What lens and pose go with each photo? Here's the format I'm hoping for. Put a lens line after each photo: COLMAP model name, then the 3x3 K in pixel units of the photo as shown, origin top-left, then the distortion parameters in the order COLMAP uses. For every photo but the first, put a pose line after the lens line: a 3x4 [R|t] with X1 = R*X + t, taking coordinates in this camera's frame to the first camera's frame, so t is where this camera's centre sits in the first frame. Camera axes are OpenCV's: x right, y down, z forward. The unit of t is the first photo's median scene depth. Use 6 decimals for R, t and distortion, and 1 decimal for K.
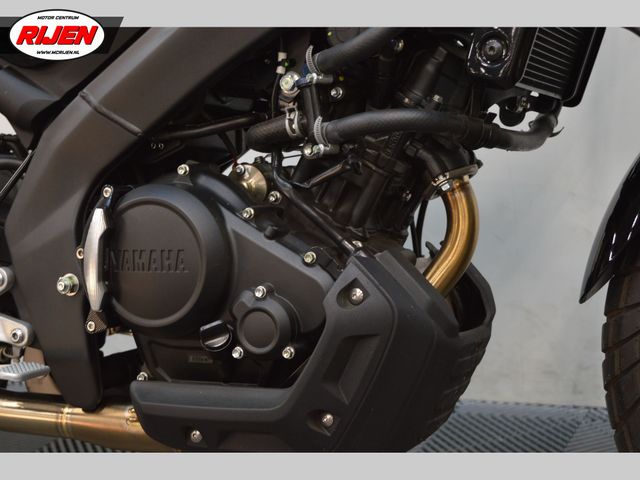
lens RADIAL K [[1159.9, 0, 317.9], [0, 1159.9, 237.9], [0, 0, 1]] dist [0.043971, 0.000000]
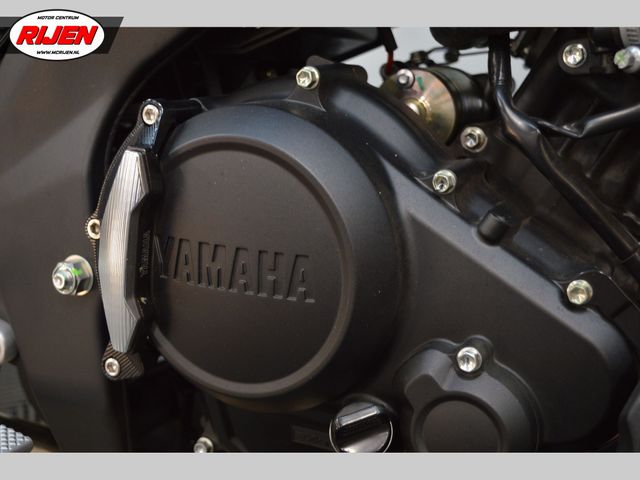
lens RADIAL K [[907.1, 0, 322.4], [0, 907.1, 242.5], [0, 0, 1]] dist [-0.039037, 0.000000]
pose [[0.997964, 0.062787, 0.011175, -0.110833], [-0.063771, 0.984108, 0.165724, -0.054391], [-0.000592, -0.166099, 0.986109, 0.619722]]
